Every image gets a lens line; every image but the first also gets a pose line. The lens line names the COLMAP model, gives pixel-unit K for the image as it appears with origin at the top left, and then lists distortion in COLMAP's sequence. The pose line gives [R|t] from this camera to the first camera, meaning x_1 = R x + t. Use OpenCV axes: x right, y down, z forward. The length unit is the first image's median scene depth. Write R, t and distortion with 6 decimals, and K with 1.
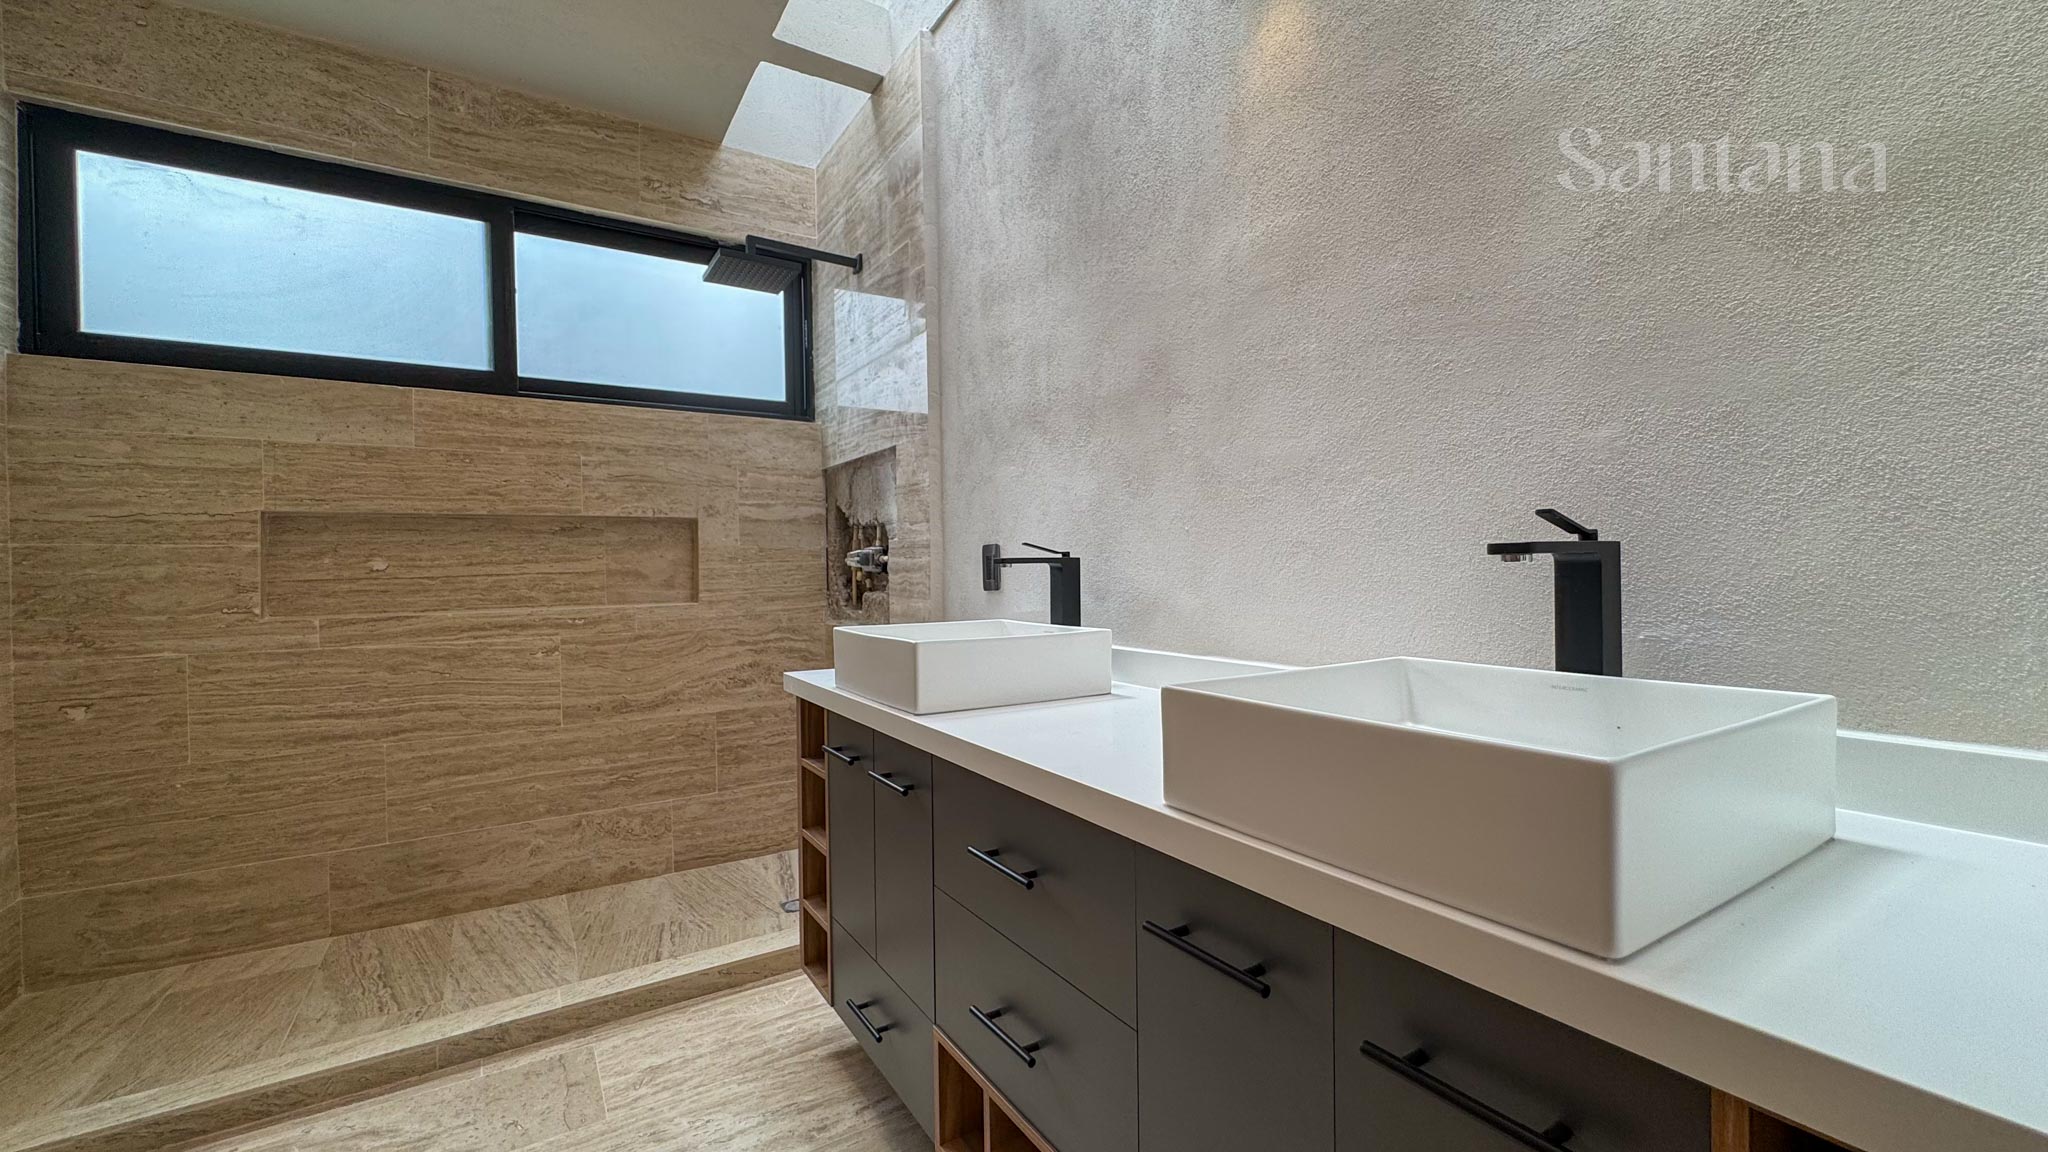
lens RADIAL K [[817.9, 0, 1029.3], [0, 817.9, 571.3], [0, 0, 1]] dist [-0.005502, 0.000713]
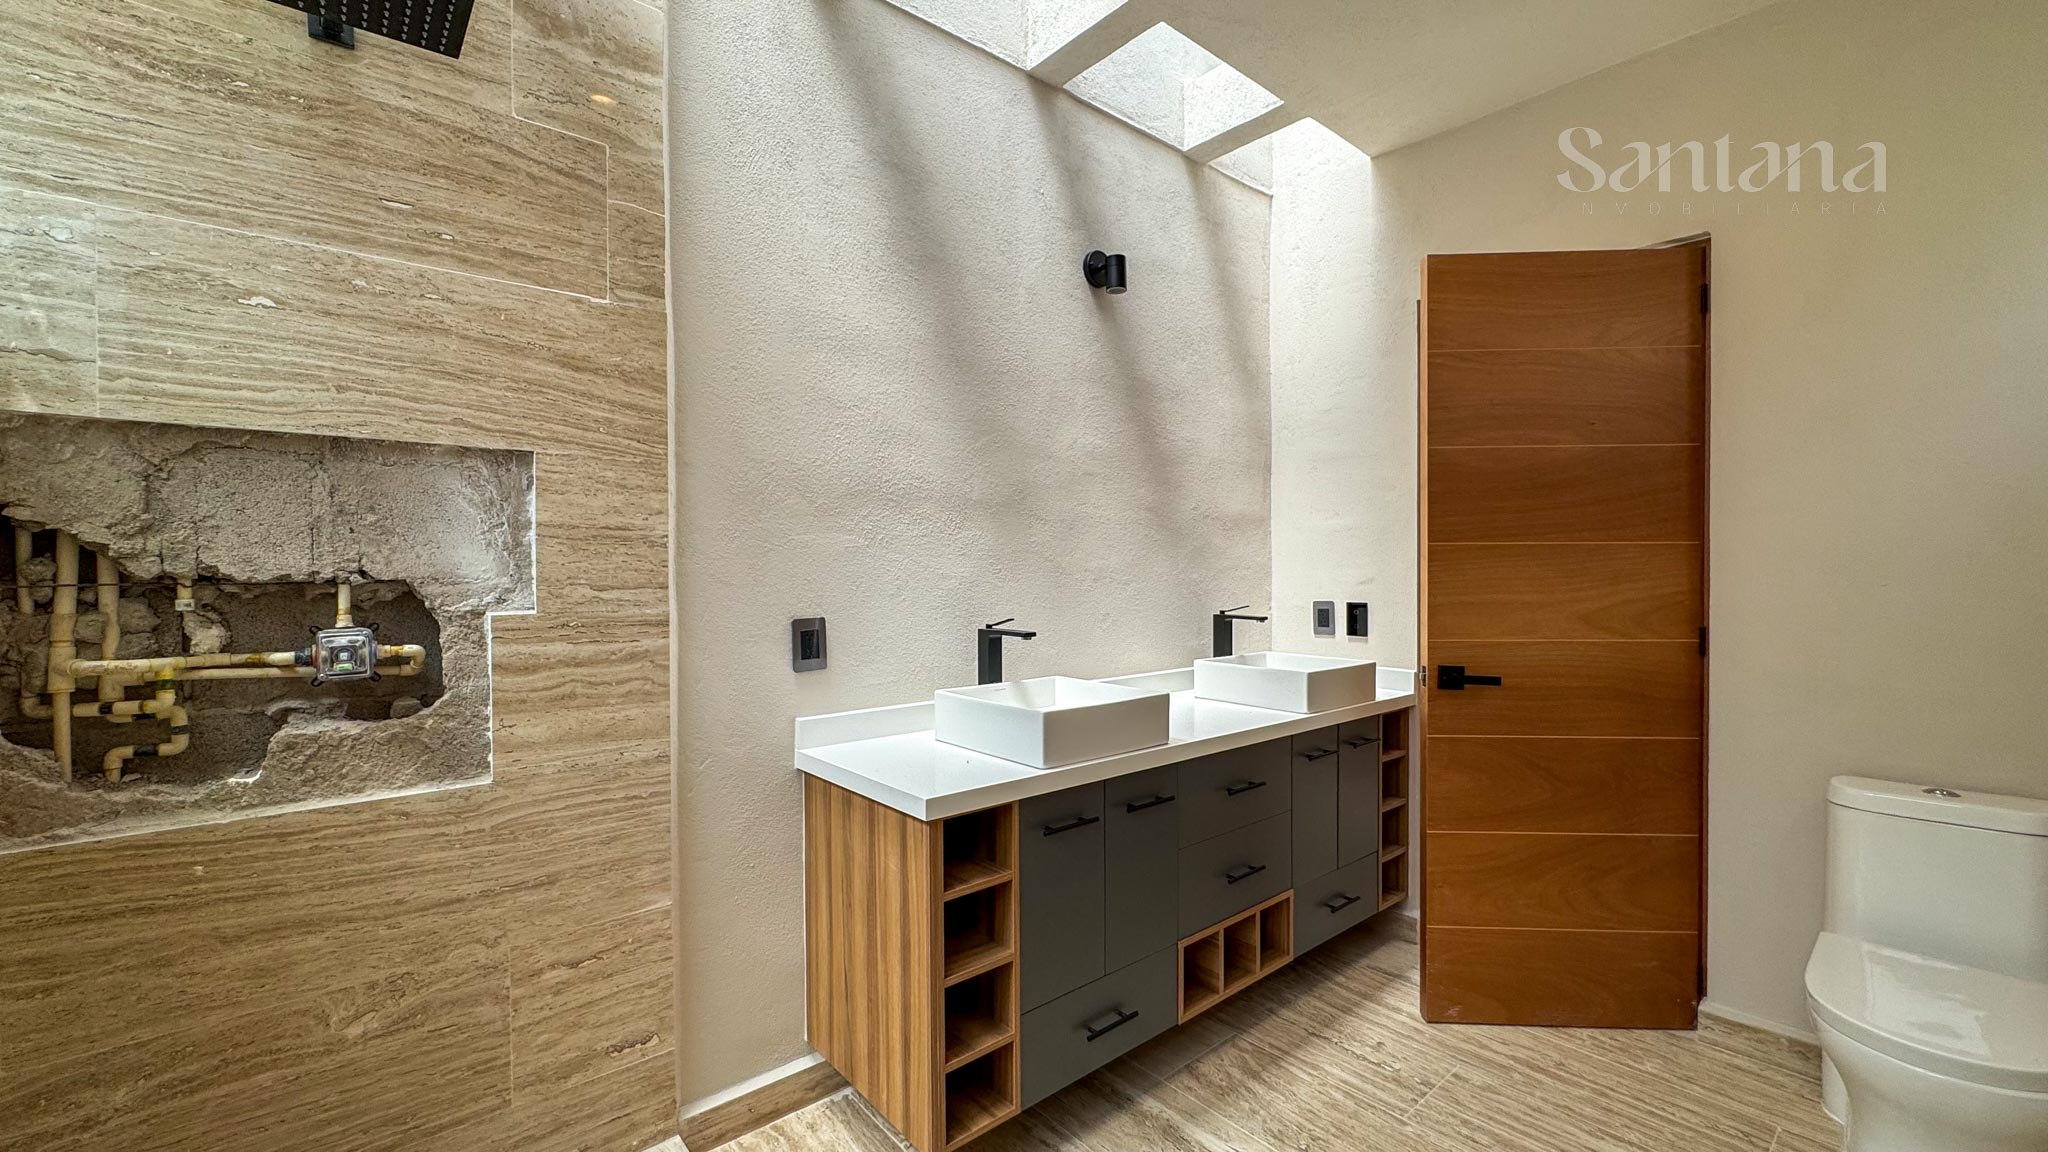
lens RADIAL K [[817.9, 0, 1026.9], [0, 817.9, 575.7], [0, 0, 1]] dist [-0.005502, 0.000713]
pose [[-0.129452, 0.012186, 0.991511, -0.757392], [0.012444, 0.999866, -0.010664, -0.053310], [-0.991508, 0.010958, -0.129586, 0.701172]]
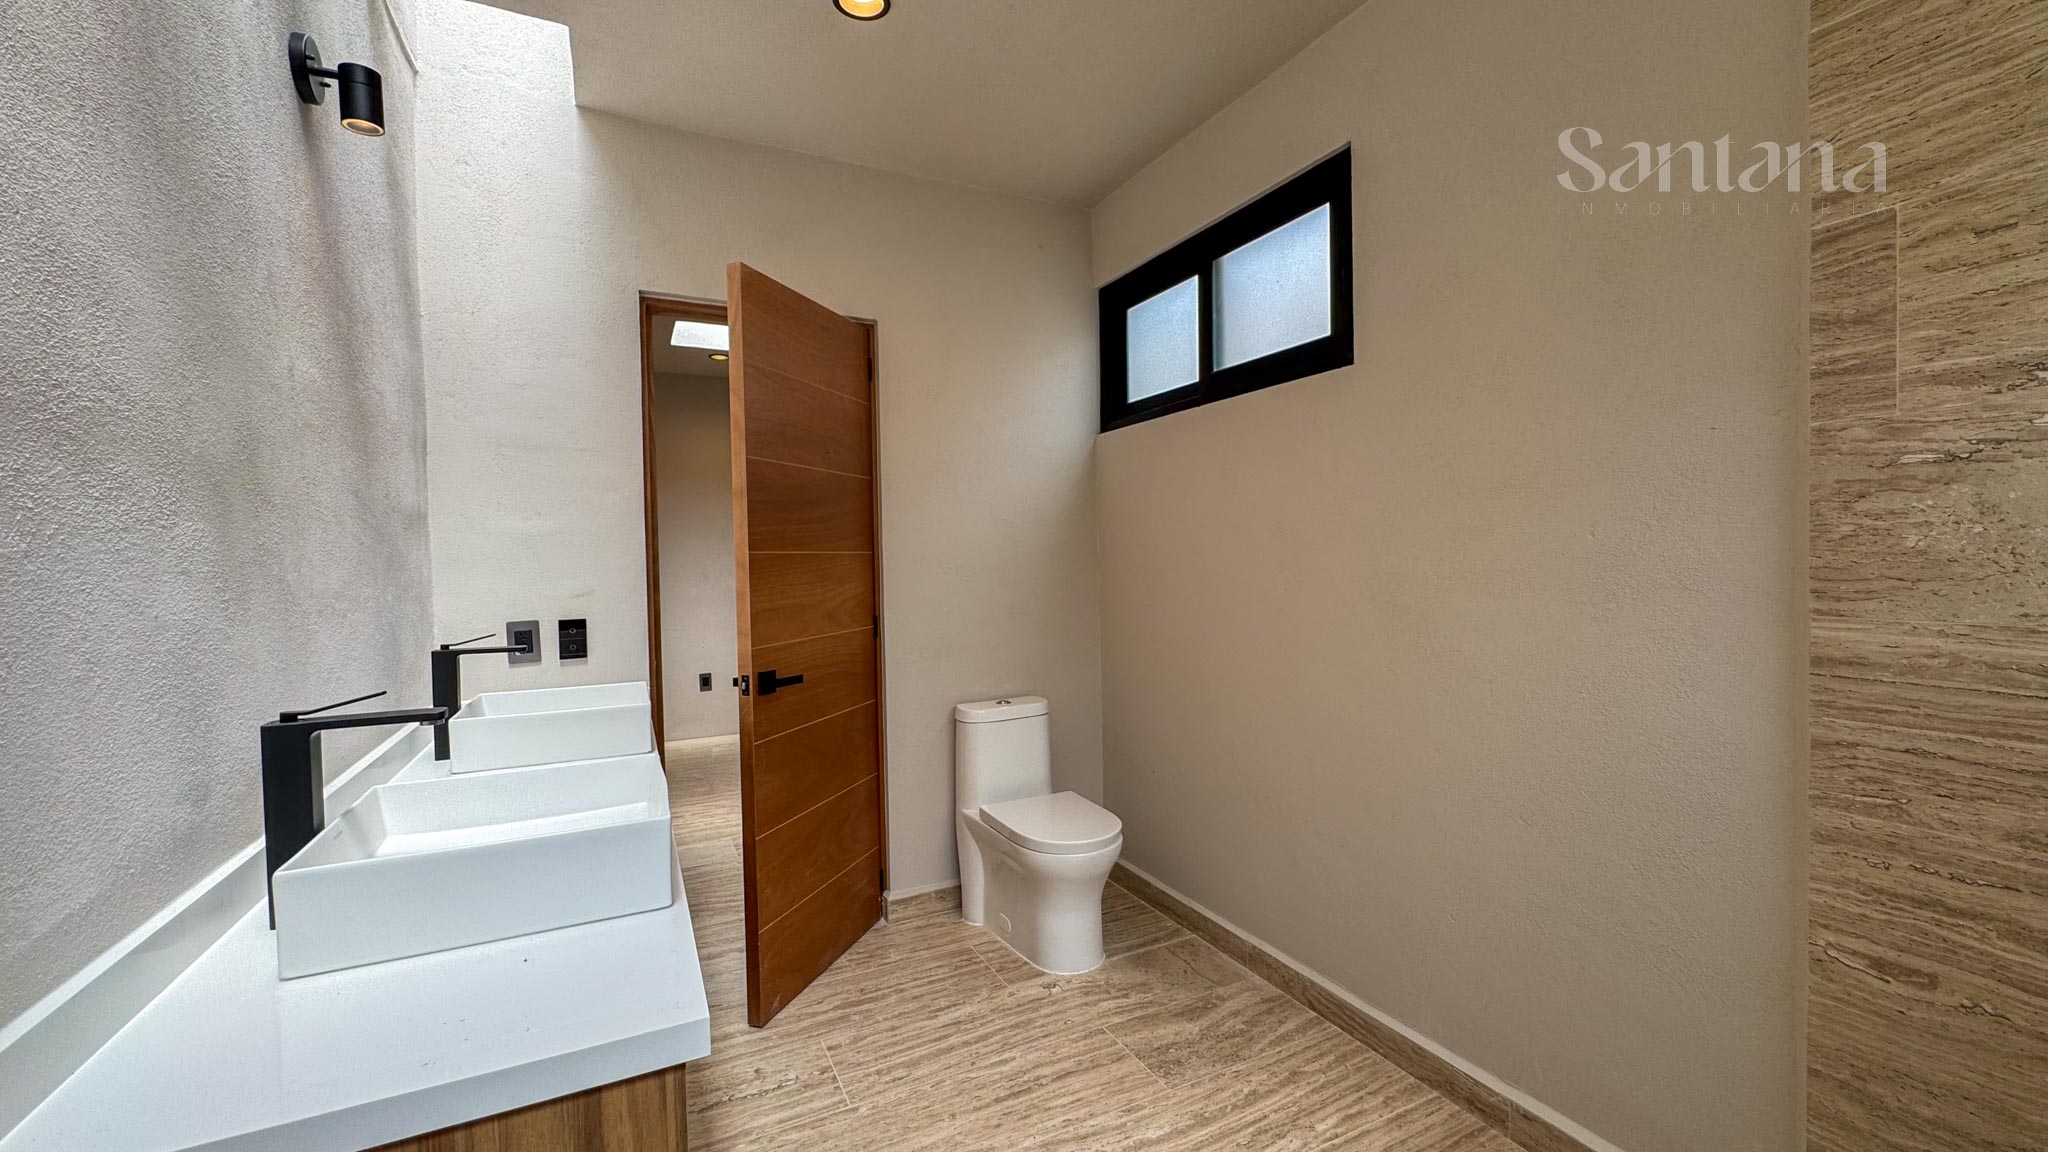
lens RADIAL K [[817.9, 0, 1022.5], [0, 817.9, 578.7], [0, 0, 1]] dist [-0.005502, 0.000713]
pose [[-0.993080, 0.037083, 0.111435, -0.365529], [0.040672, 0.998719, 0.030104, -0.075693], [-0.110176, 0.034428, -0.993316, 0.974305]]
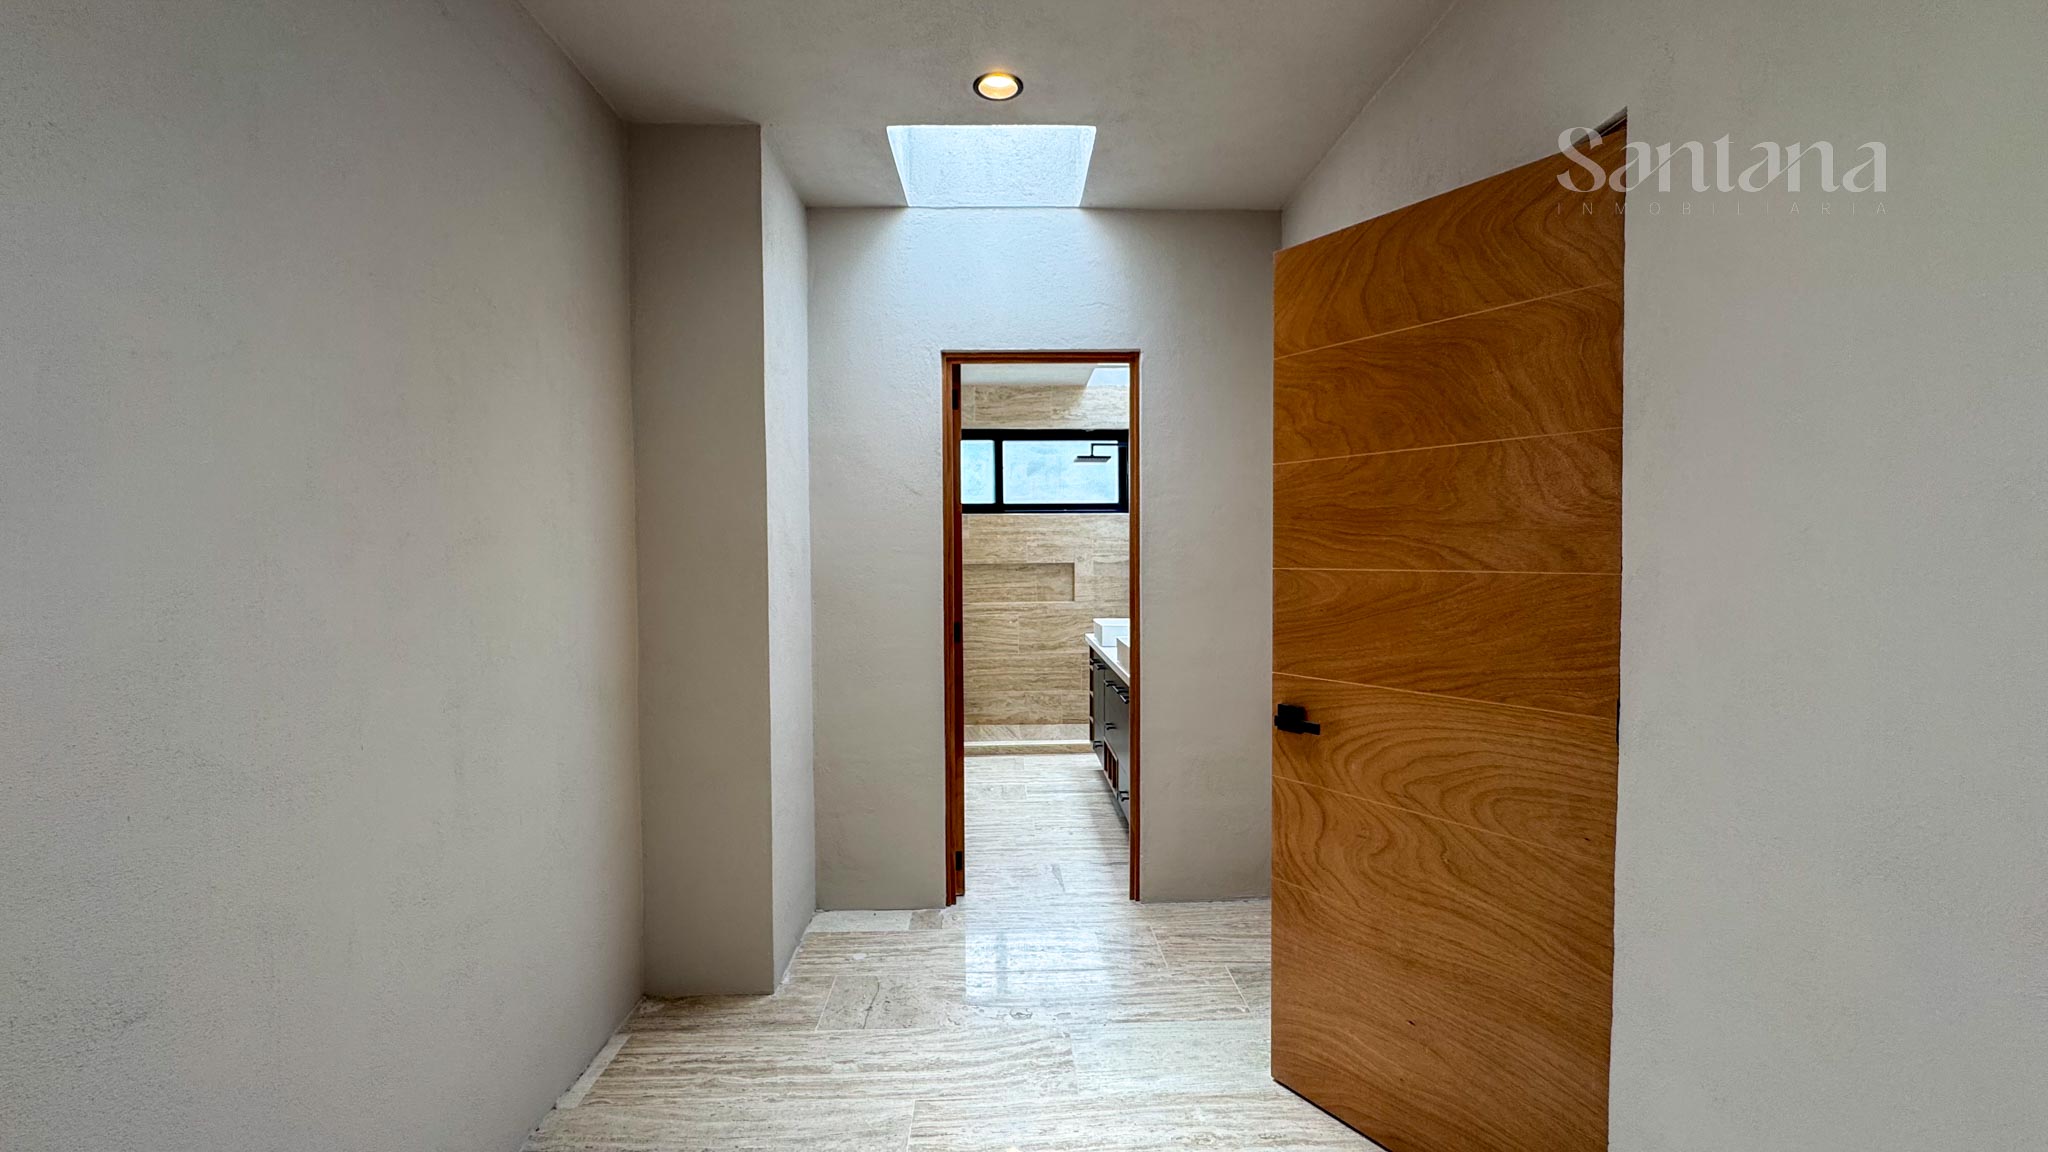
lens RADIAL K [[817.9, 0, 1026.0], [0, 817.9, 571.4], [0, 0, 1]] dist [-0.005502, 0.000713]
pose [[0.861304, 0.022689, -0.507584, 0.627385], [-0.009548, 0.999549, 0.028479, -0.110943], [0.508001, -0.019682, 0.861132, -0.998887]]
